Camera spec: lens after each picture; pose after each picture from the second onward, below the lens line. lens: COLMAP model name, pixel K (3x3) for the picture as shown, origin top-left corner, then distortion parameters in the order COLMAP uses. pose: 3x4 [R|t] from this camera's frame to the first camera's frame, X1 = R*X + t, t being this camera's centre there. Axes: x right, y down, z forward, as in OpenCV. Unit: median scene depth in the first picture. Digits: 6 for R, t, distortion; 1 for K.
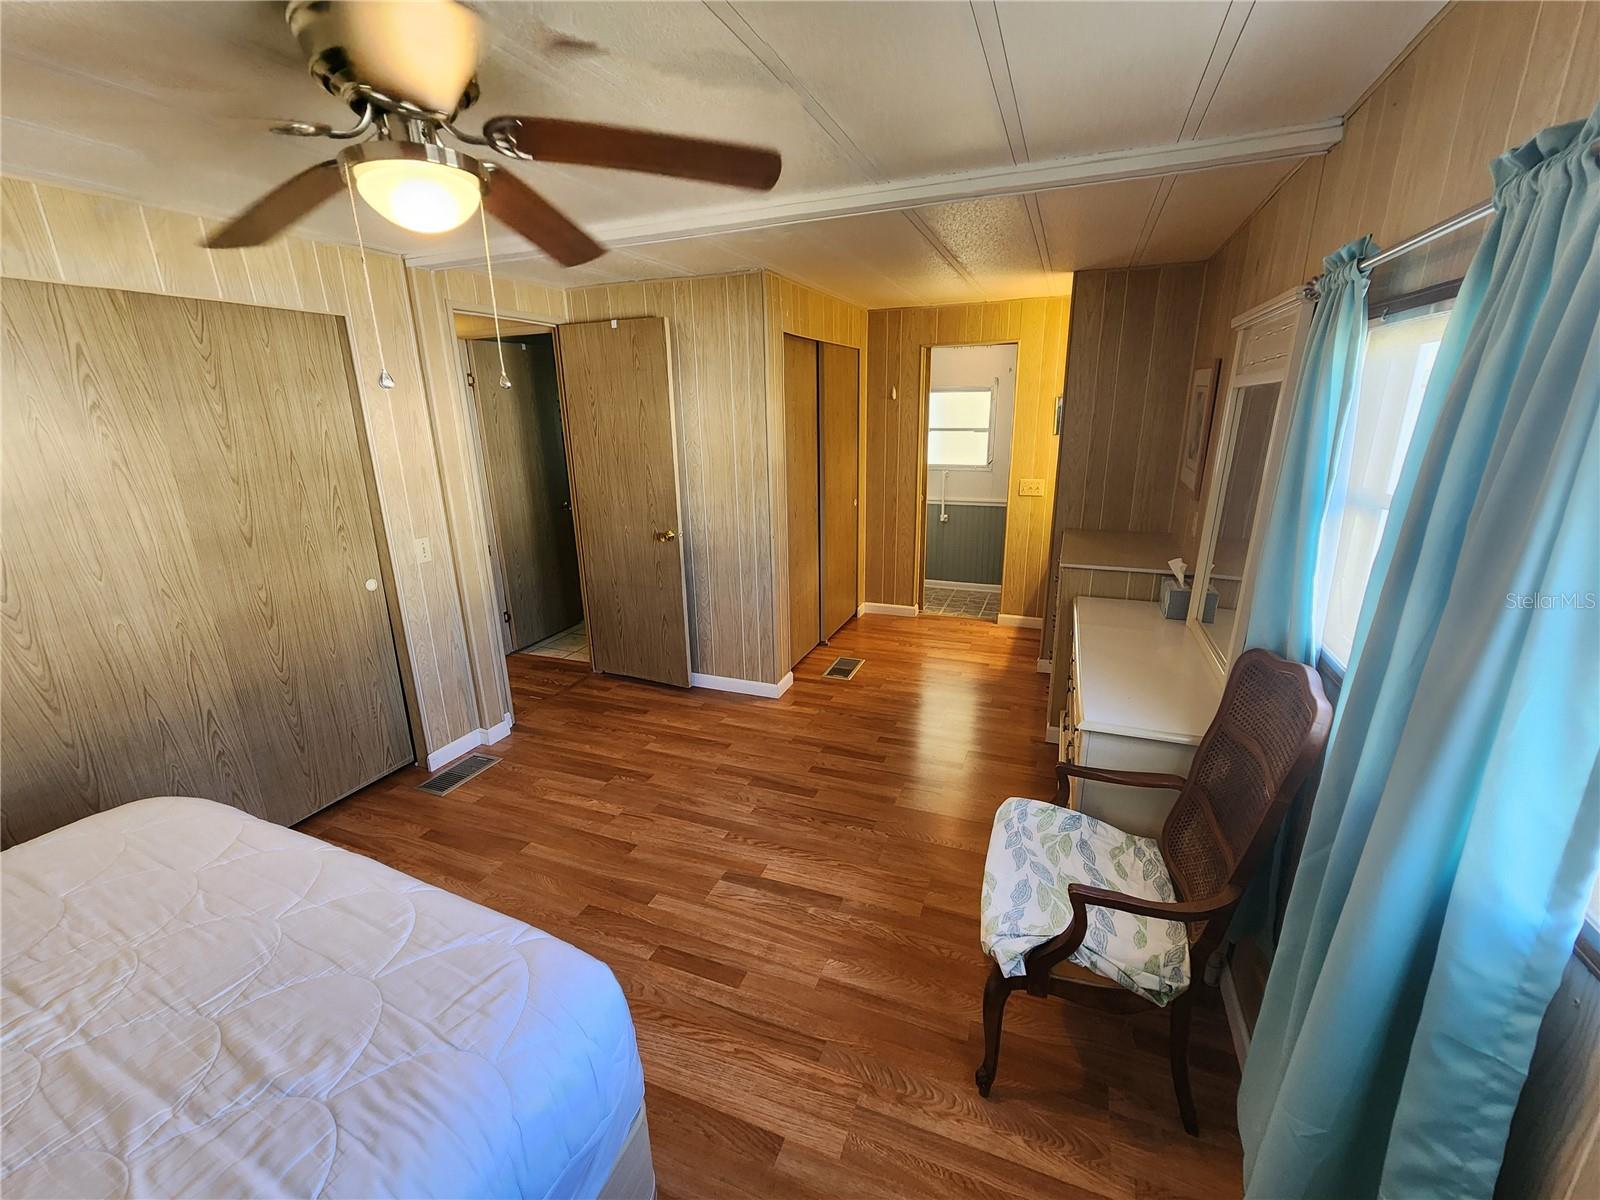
lens RADIAL K [[658.6, 0, 806.6], [0, 658.6, 599.7], [0, 0, 1]] dist [0.000078, 0.000077]
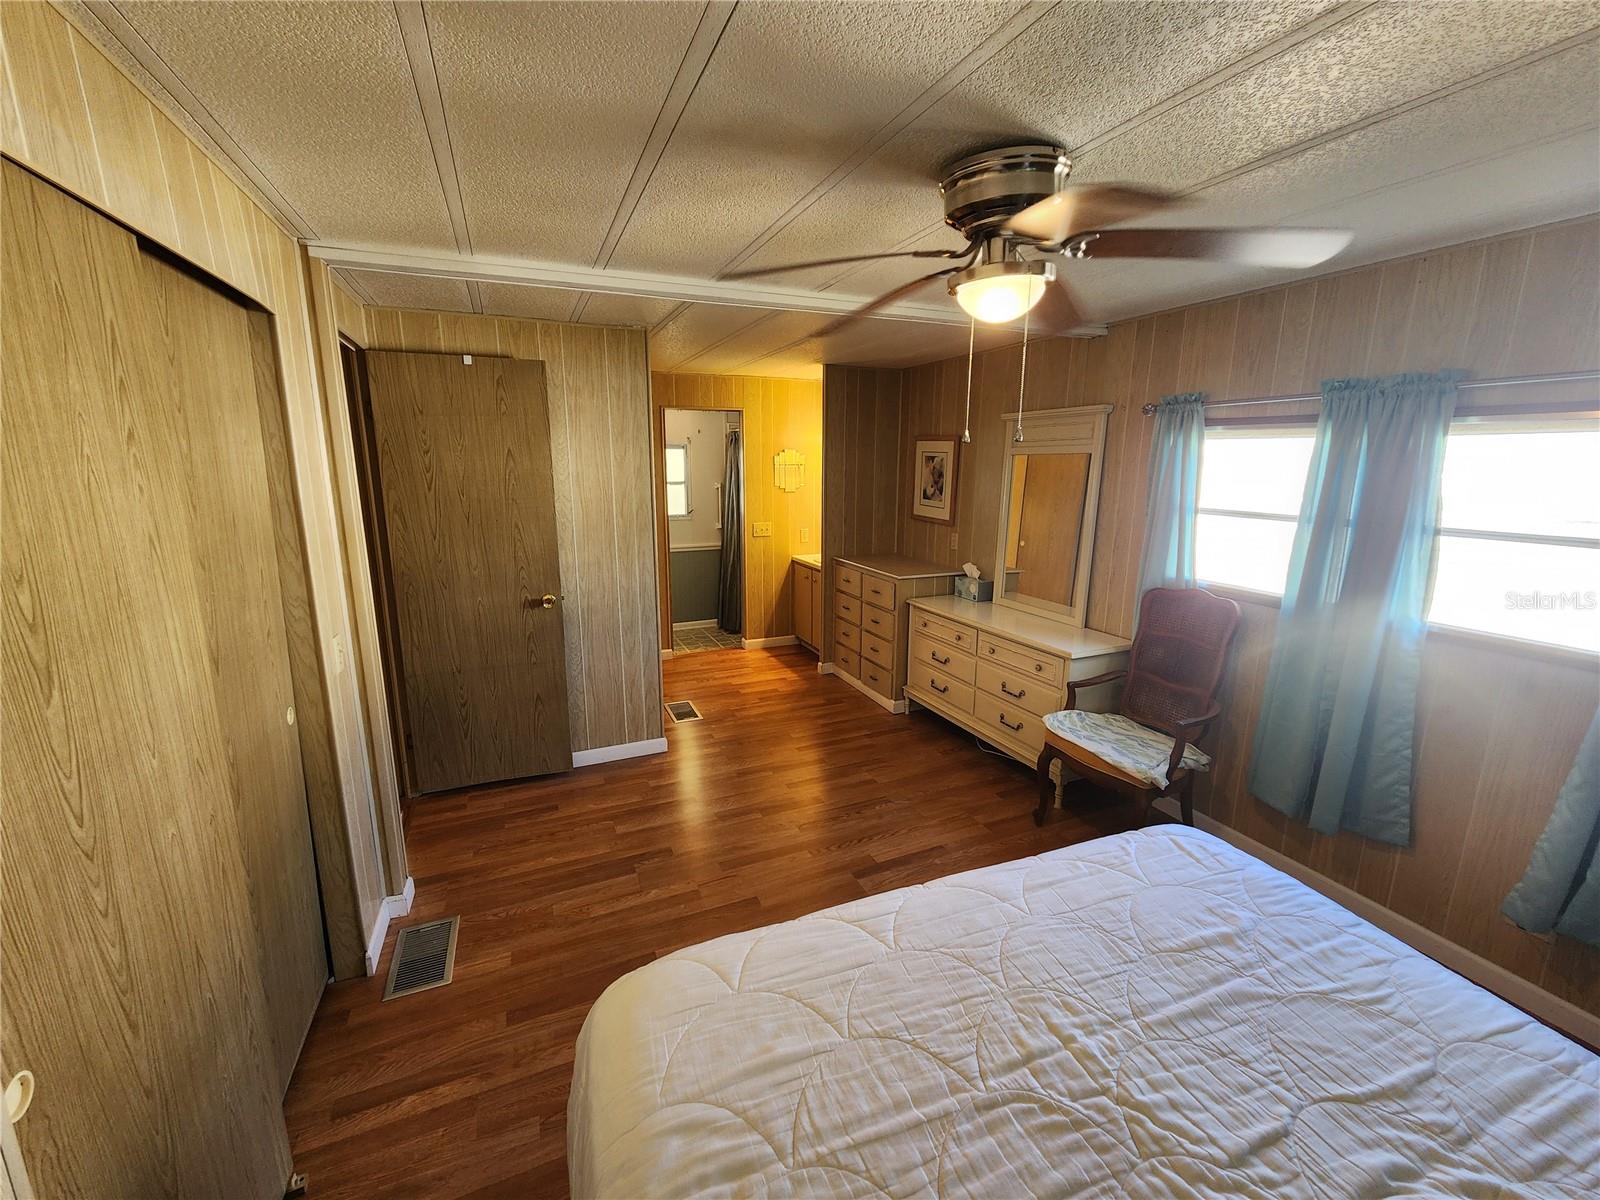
lens RADIAL K [[658.6, 0, 800.7], [0, 658.6, 602.6], [0, 0, 1]] dist [0.000078, 0.000077]
pose [[0.706676, -0.130570, 0.695386, -0.598719], [0.184322, 0.982862, -0.002766, -0.030557], [-0.683107, 0.130129, 0.718632, 0.138771]]
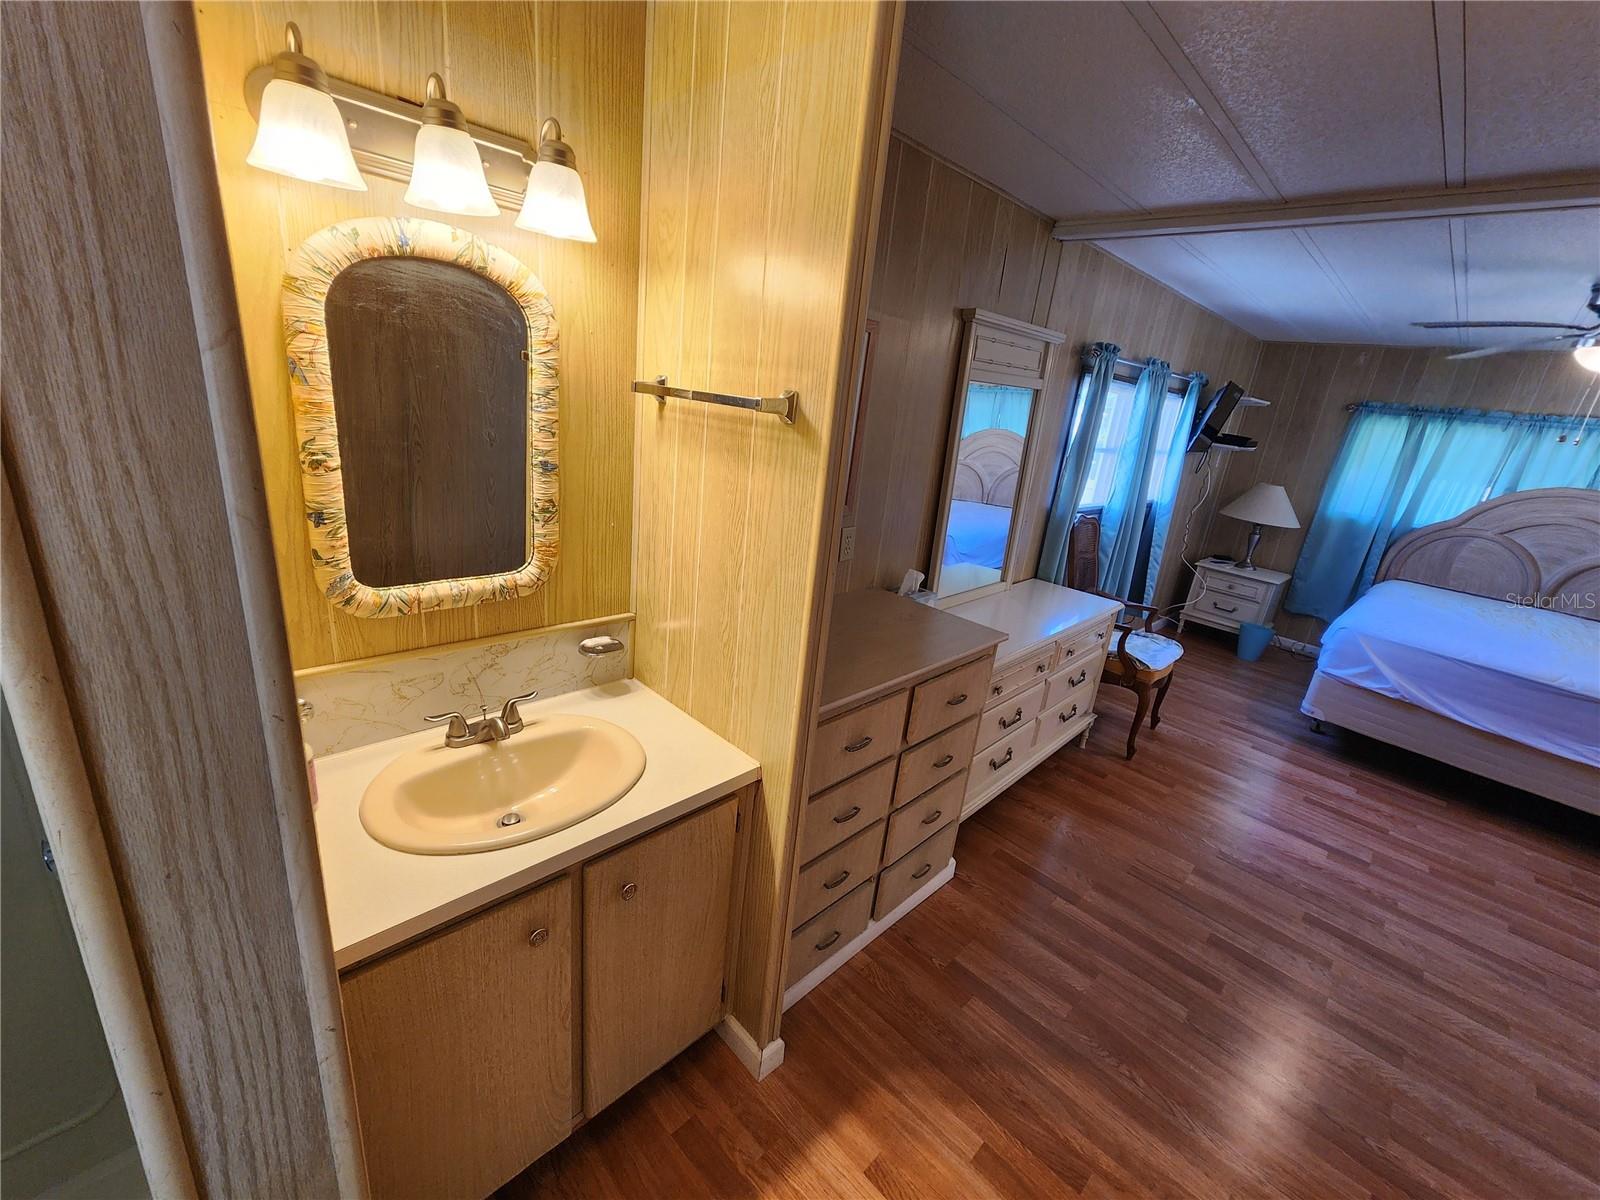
lens RADIAL K [[658.6, 0, 807.1], [0, 658.6, 600.8], [0, 0, 1]] dist [0.000078, 0.000077]
pose [[-0.916092, -0.193479, 0.351199, 0.288814], [0.030250, 0.840035, 0.541689, -0.384953], [-0.399825, 0.506860, -0.763697, 1.327788]]
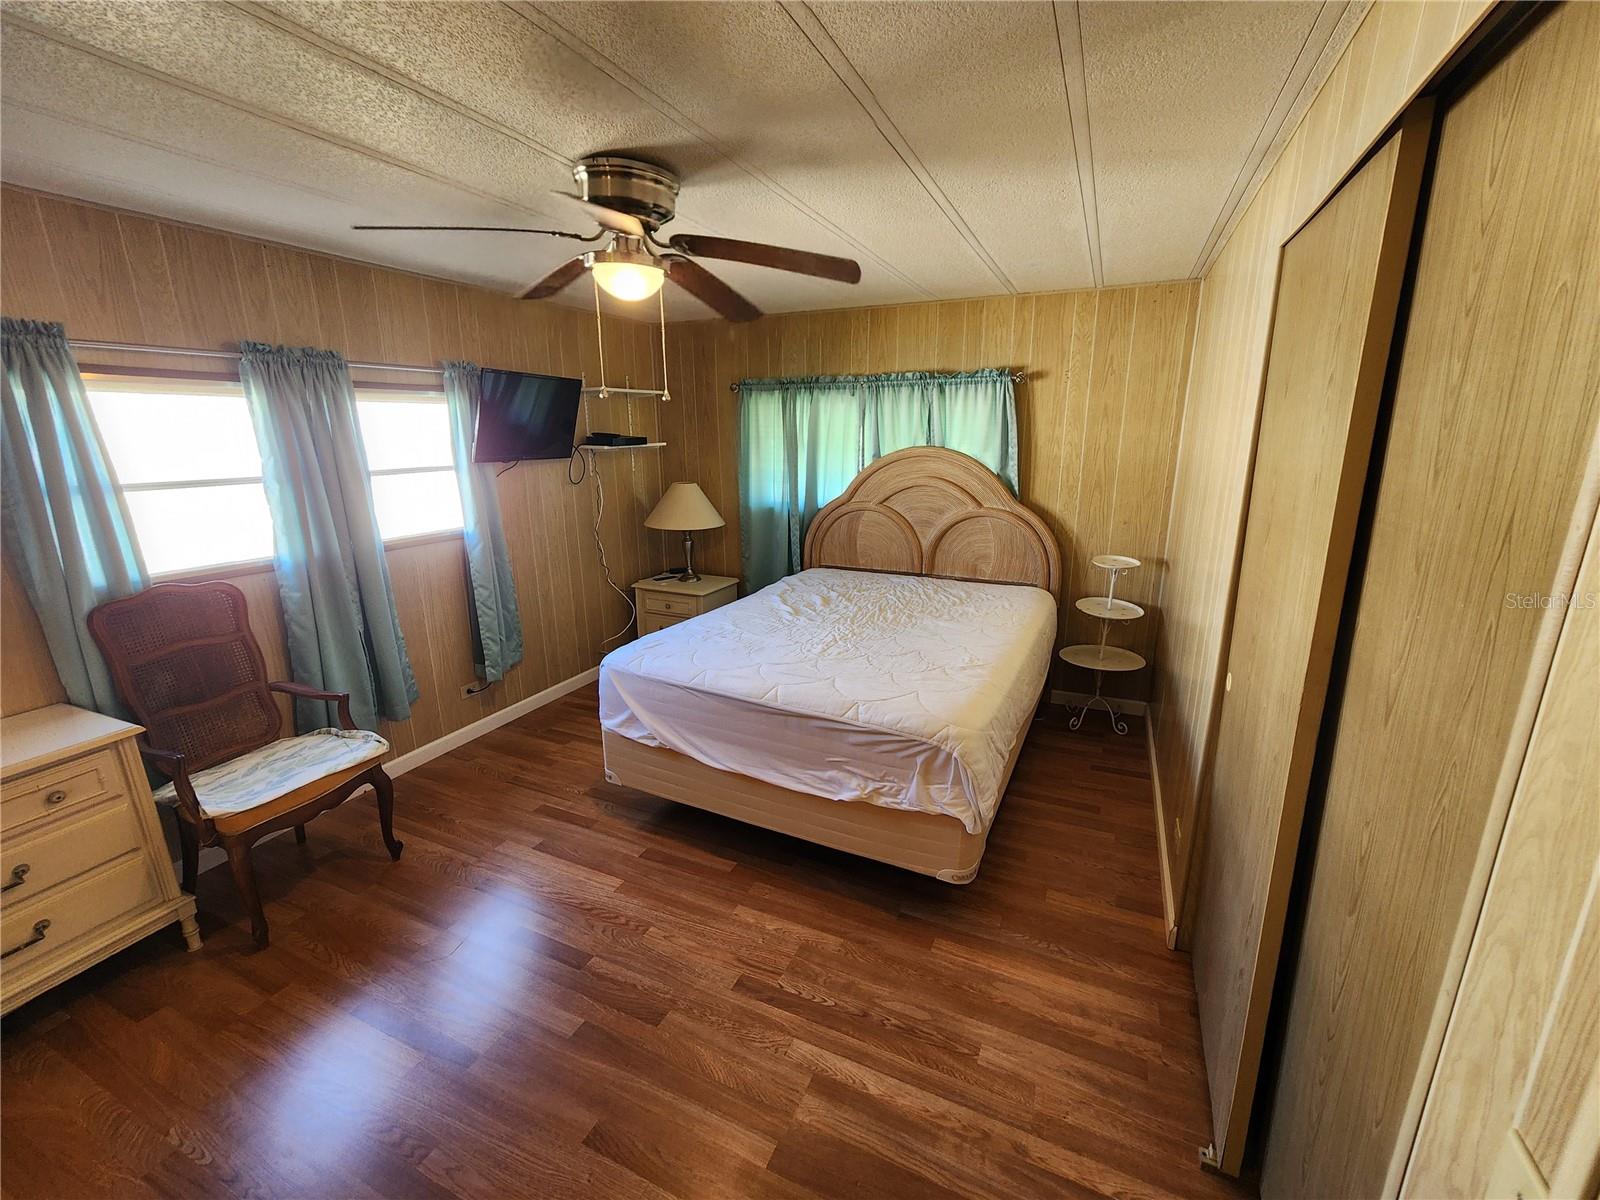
lens RADIAL K [[658.6, 0, 802.2], [0, 658.6, 599.0], [0, 0, 1]] dist [0.000078, 0.000077]
pose [[-0.998288, 0.015651, 0.056354, -0.355183], [0.042676, 0.853789, 0.518866, -0.247091], [-0.039994, 0.520383, -0.852996, 0.889293]]
